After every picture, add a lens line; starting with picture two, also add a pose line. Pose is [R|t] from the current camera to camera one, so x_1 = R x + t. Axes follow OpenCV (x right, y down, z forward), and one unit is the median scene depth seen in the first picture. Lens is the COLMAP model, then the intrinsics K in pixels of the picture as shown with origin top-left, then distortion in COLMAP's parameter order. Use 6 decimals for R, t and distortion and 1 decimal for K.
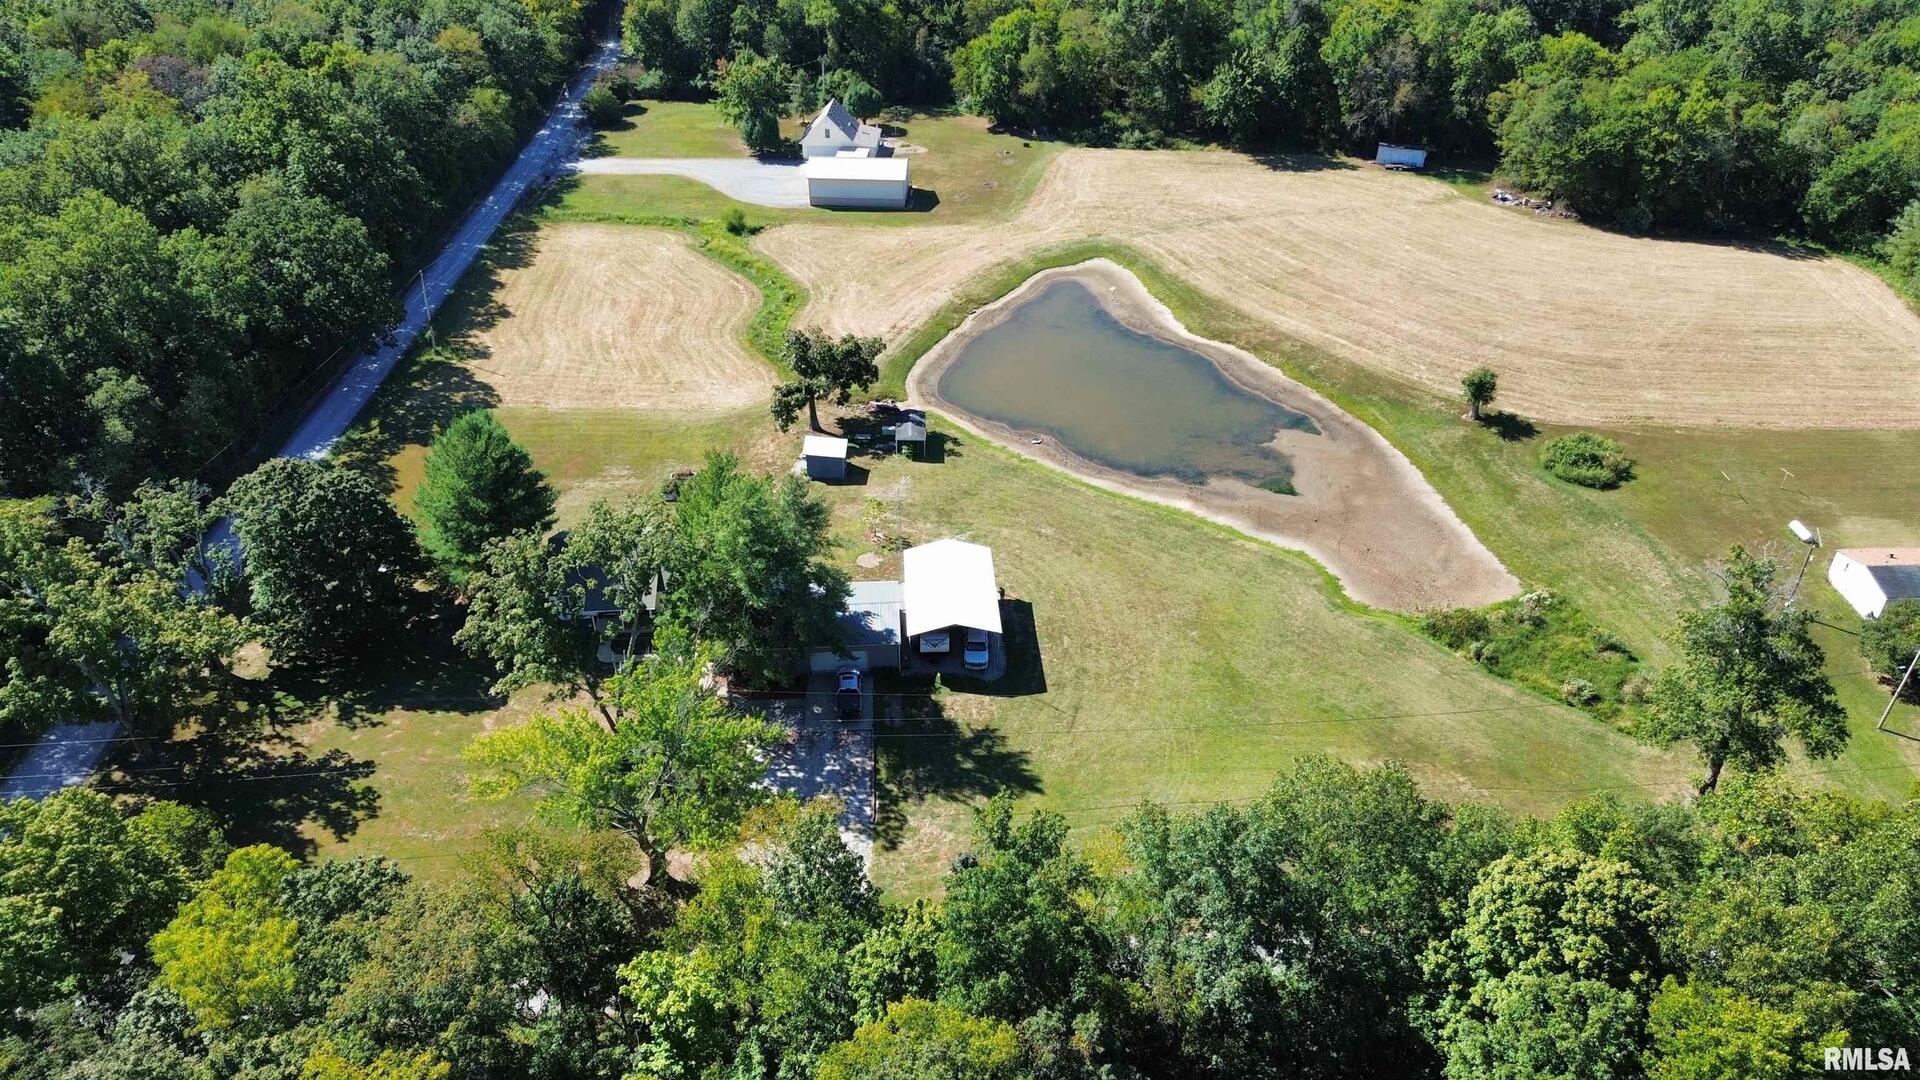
lens RADIAL K [[1363.7, 0, 968.0], [0, 1363.7, 536.7], [0, 0, 1]] dist [0.072248, -0.065728]
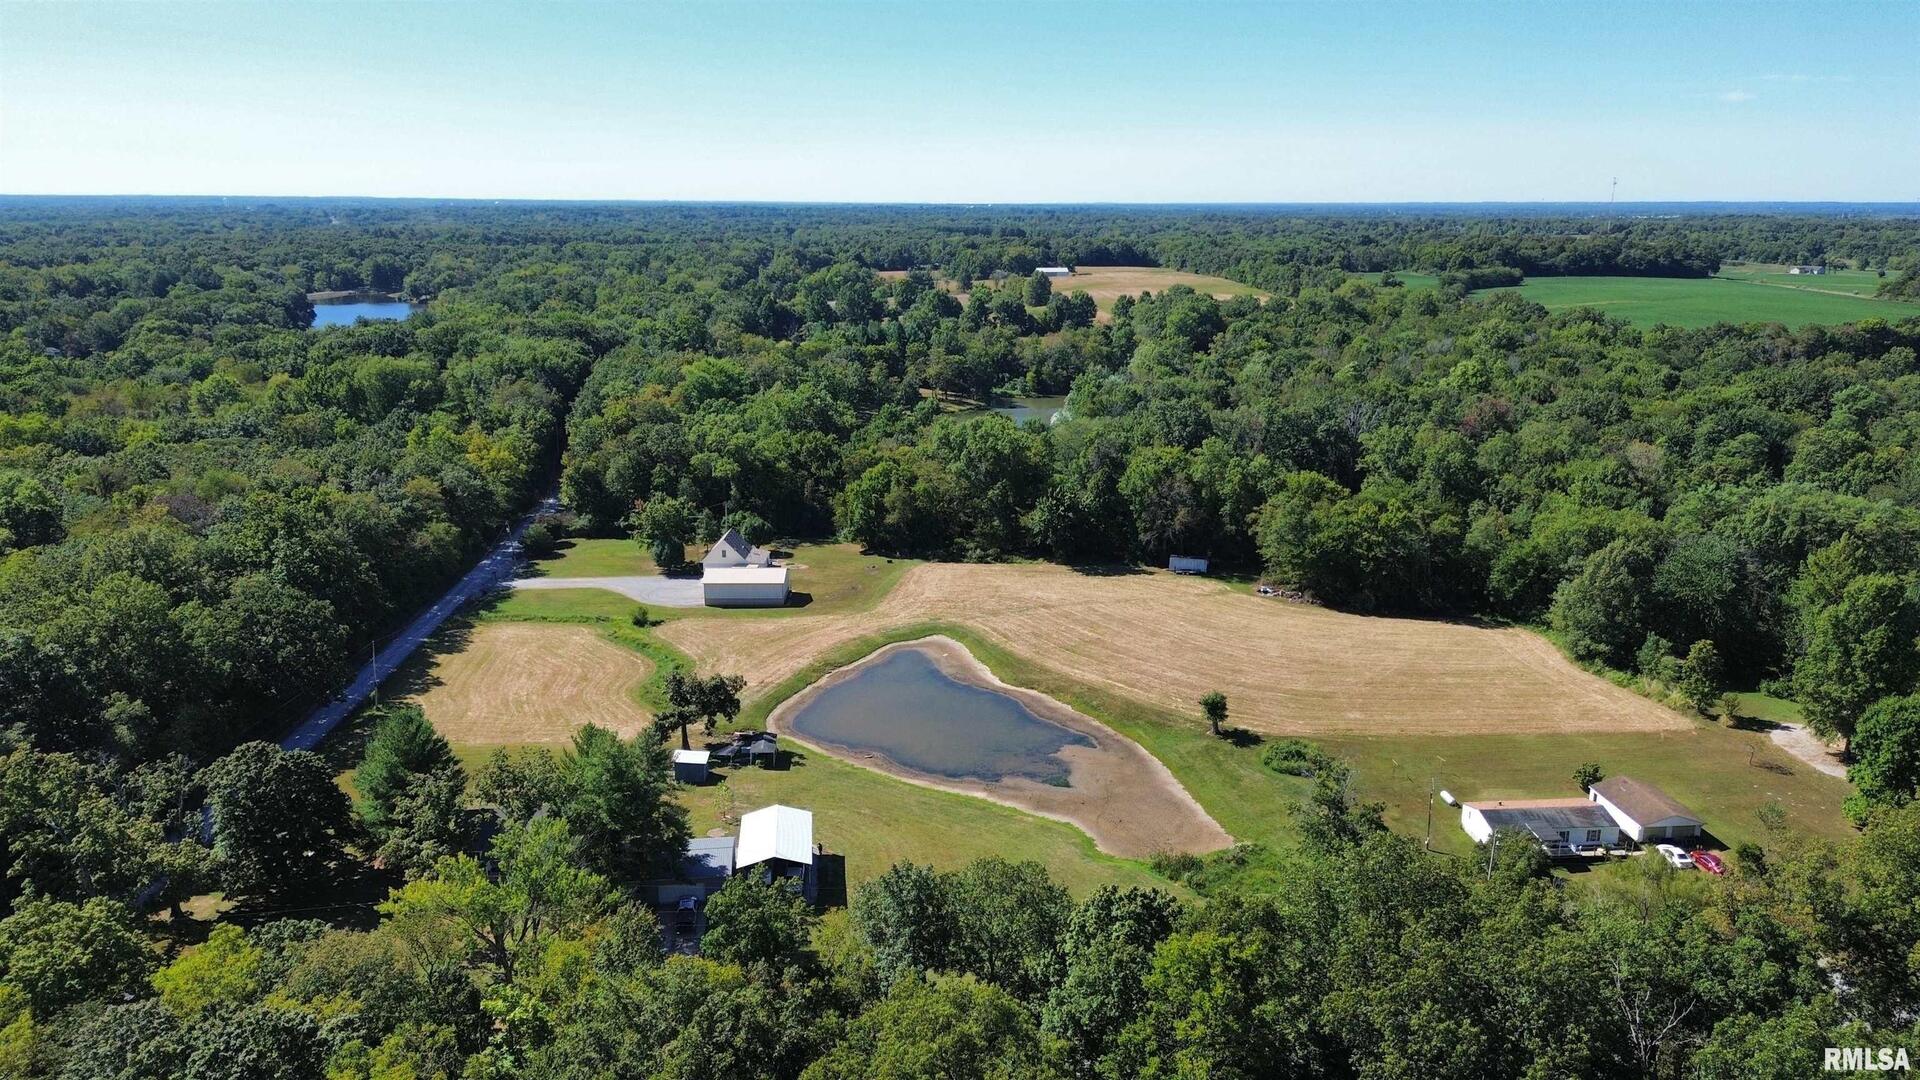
lens RADIAL K [[1360.6, 0, 967.4], [0, 1360.6, 547.2], [0, 0, 1]] dist [0.078733, -0.069278]
pose [[0.998708, -0.016164, 0.048174, 0.066374], [0.031146, 0.943810, -0.329019, 0.126754], [-0.040149, 0.330094, 0.943094, -0.183714]]
